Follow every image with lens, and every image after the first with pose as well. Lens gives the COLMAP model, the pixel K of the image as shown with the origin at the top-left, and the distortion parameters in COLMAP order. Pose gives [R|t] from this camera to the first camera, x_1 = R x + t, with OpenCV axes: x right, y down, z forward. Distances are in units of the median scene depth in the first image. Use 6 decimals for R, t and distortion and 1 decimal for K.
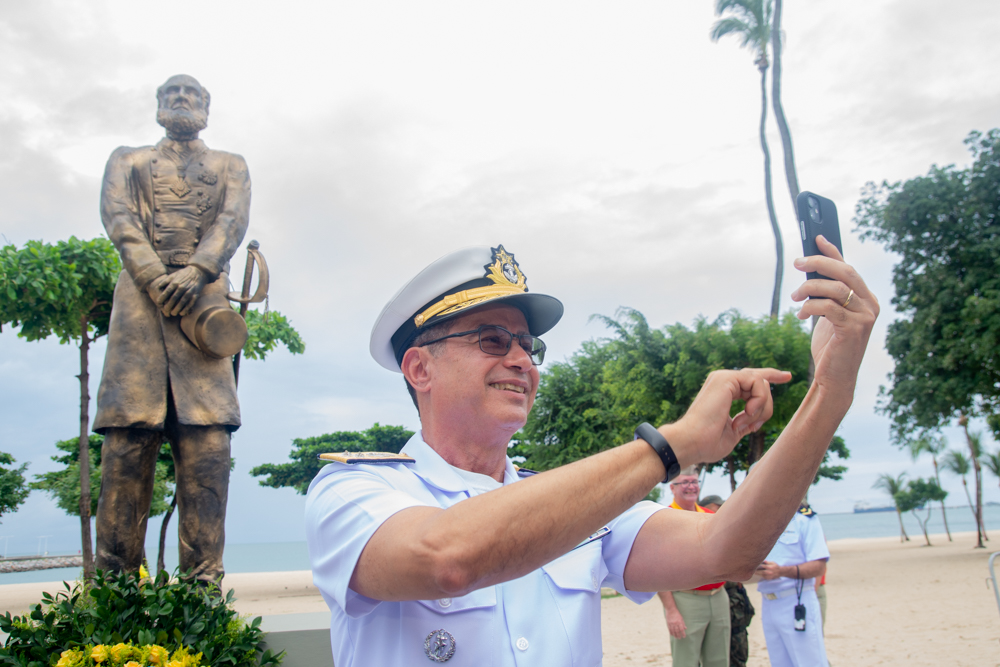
lens RADIAL K [[879.7, 0, 515.1], [0, 879.7, 333.3], [0, 0, 1]] dist [-0.104814, 0.169143]
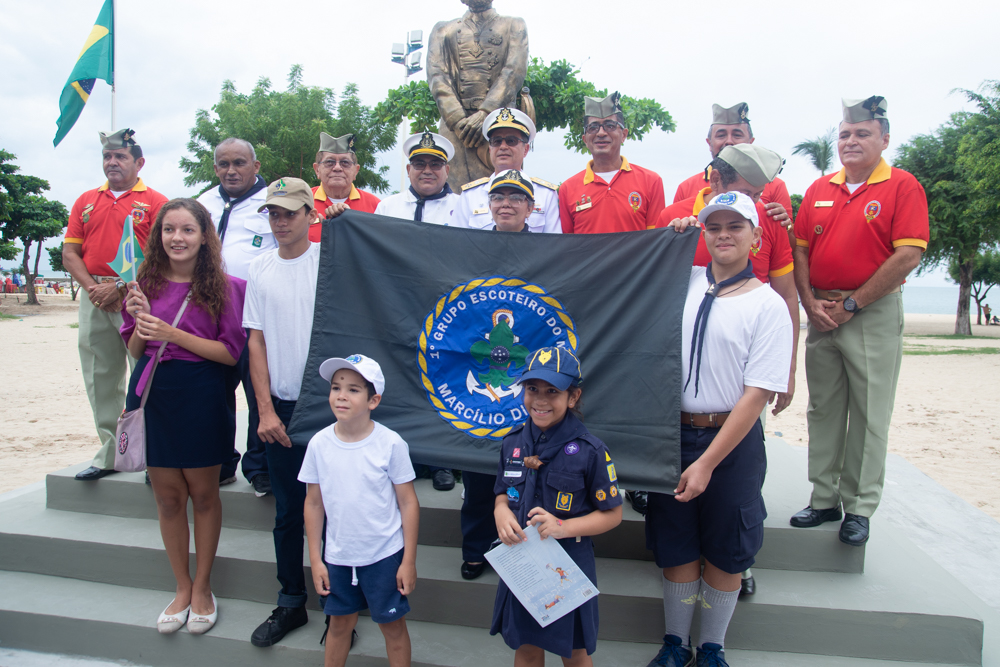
lens RADIAL K [[728.2, 0, 514.1], [0, 728.2, 334.0], [0, 0, 1]] dist [-0.109375, 0.083070]
pose [[0.884612, 0.097128, -0.456101, 0.039631], [0.045266, 0.955565, 0.291284, -0.011394], [0.464126, -0.278319, 0.840907, -0.009275]]
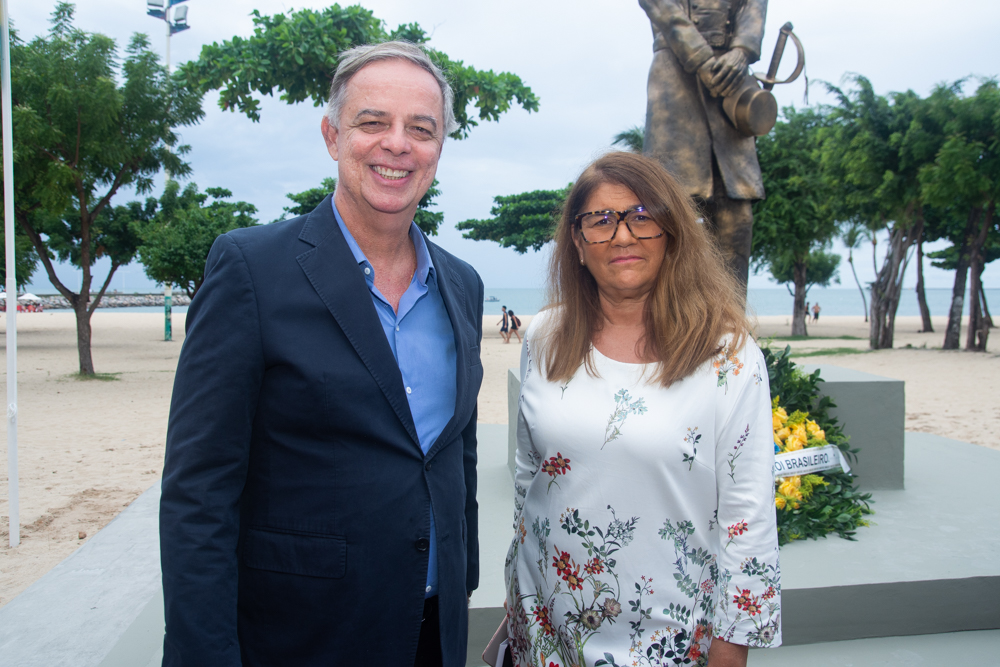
lens RADIAL K [[833.4, 0, 500.0], [0, 833.4, 333.5], [0, 0, 1]] dist [-0.096310, 0.126282]
pose [[0.980439, 0.057898, -0.188115, -0.073426], [-0.003244, 0.960380, 0.278675, -0.003505], [0.196797, -0.272614, 0.941782, -0.015733]]
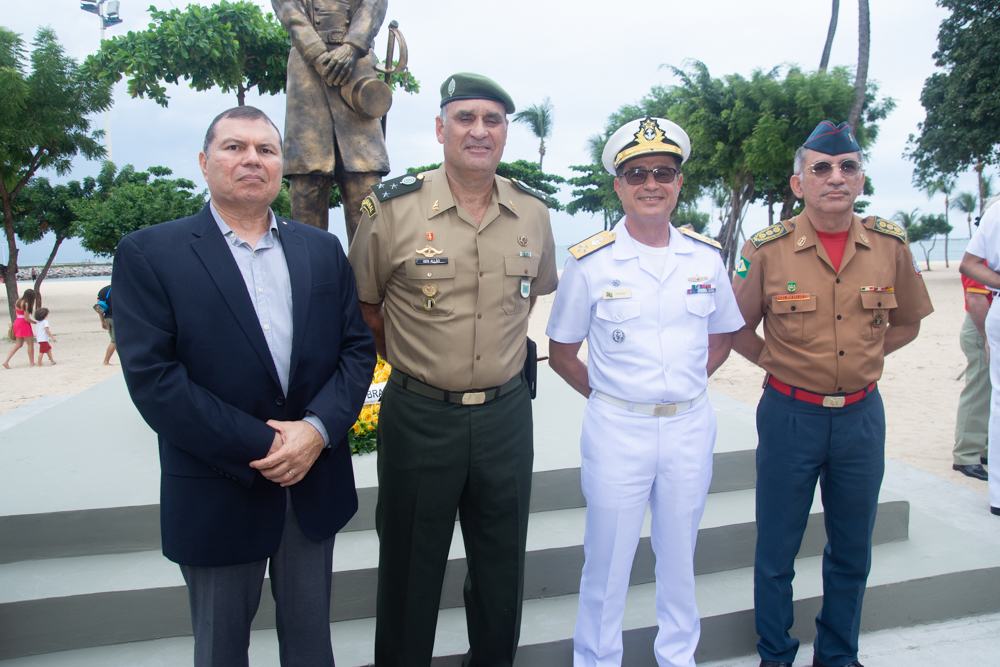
lens RADIAL K [[725.9, 0, 509.7], [0, 725.9, 335.7], [0, 0, 1]] dist [-0.138605, 0.107005]
pose [[0.994291, 0.037326, -0.099963, -0.003687], [-0.000895, 0.939706, 0.341981, -0.005167], [0.106701, -0.339940, 0.934375, -0.010524]]
